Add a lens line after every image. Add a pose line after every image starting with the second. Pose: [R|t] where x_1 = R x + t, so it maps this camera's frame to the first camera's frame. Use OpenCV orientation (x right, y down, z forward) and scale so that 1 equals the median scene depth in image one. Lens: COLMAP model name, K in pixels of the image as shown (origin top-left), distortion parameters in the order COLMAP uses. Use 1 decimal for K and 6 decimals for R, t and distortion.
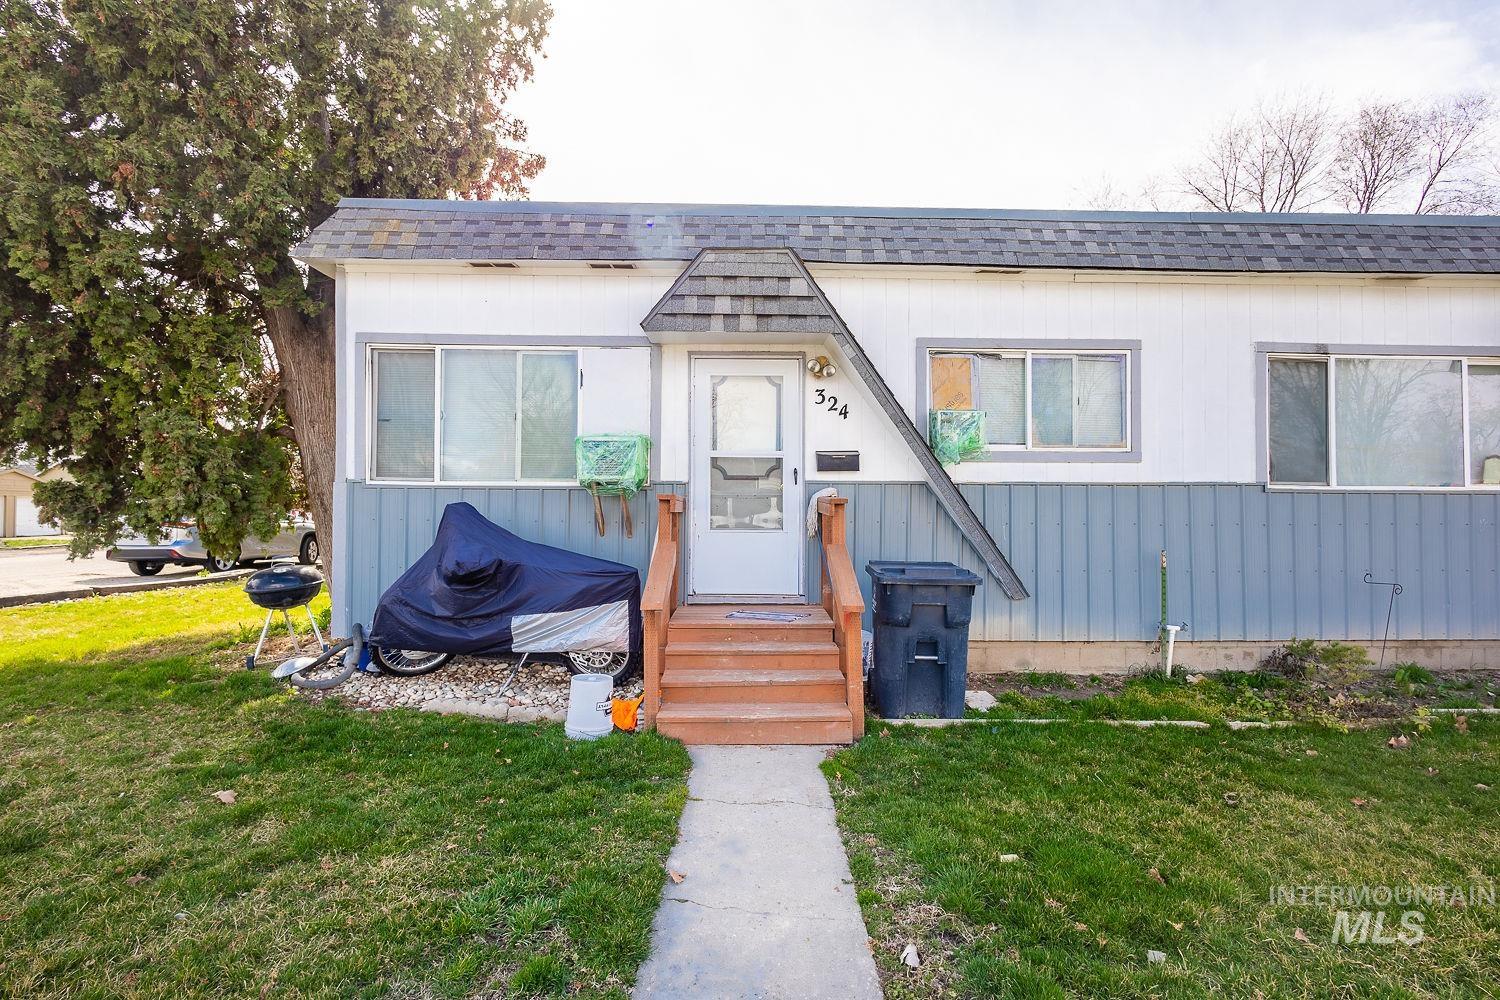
lens RADIAL K [[696.6, 0, 753.5], [0, 696.6, 496.1], [0, 0, 1]] dist [0.002393, 0.000242]
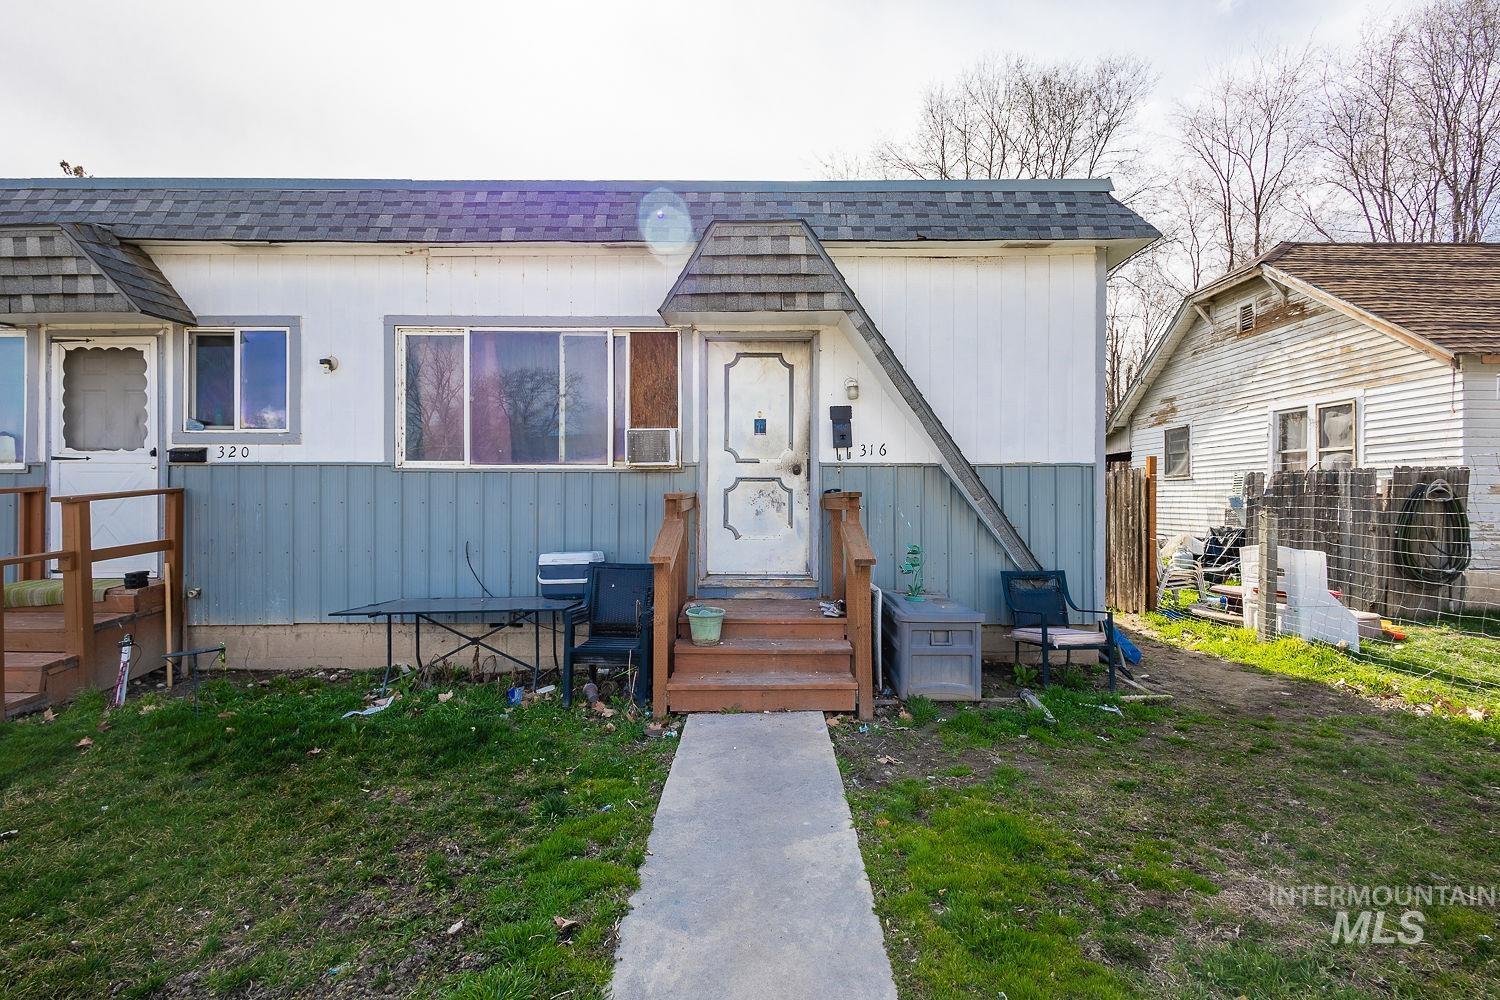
lens RADIAL K [[705.0, 0, 741.6], [0, 705.0, 497.9], [0, 0, 1]] dist [0.006506, 0.000091]
pose [[0.999479, -0.002650, -0.032161, 1.134318], [0.003500, 0.999645, 0.026408, 0.005799], [0.032080, -0.026507, 0.999134, 0.028075]]
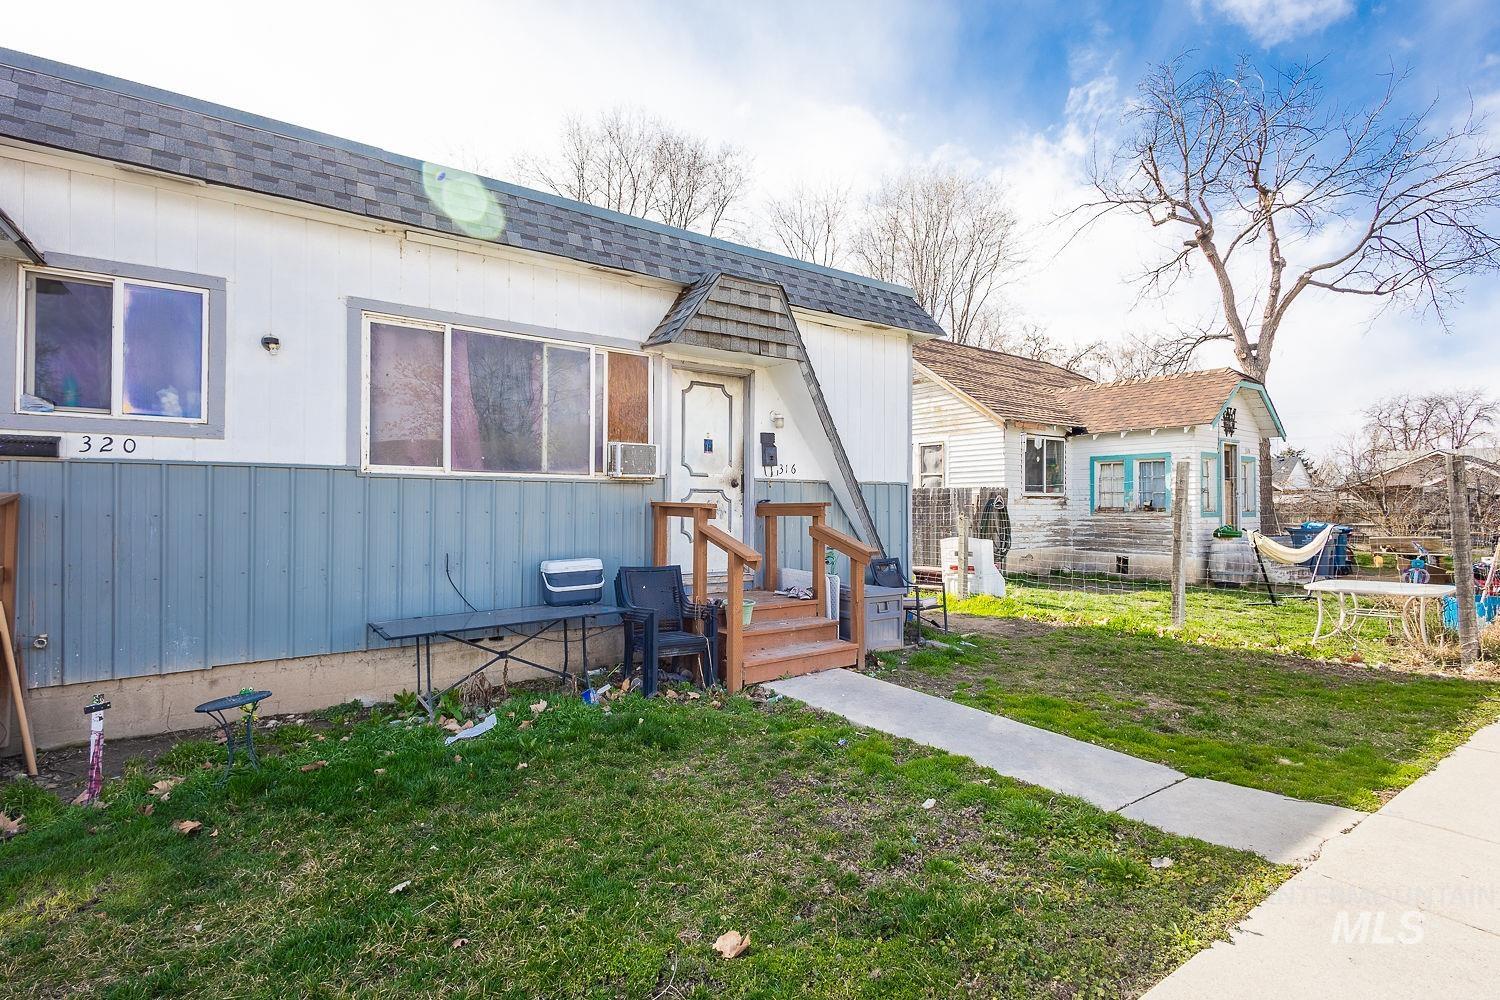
lens RADIAL K [[692.1, 0, 773.2], [0, 692.1, 498.3], [0, 0, 1]] dist [0.002830, 0.000102]
pose [[0.829650, 0.004382, 0.558267, 0.619565], [-0.013938, 0.999820, 0.012866, 0.002152], [-0.558110, -0.018455, 0.829562, 0.019621]]
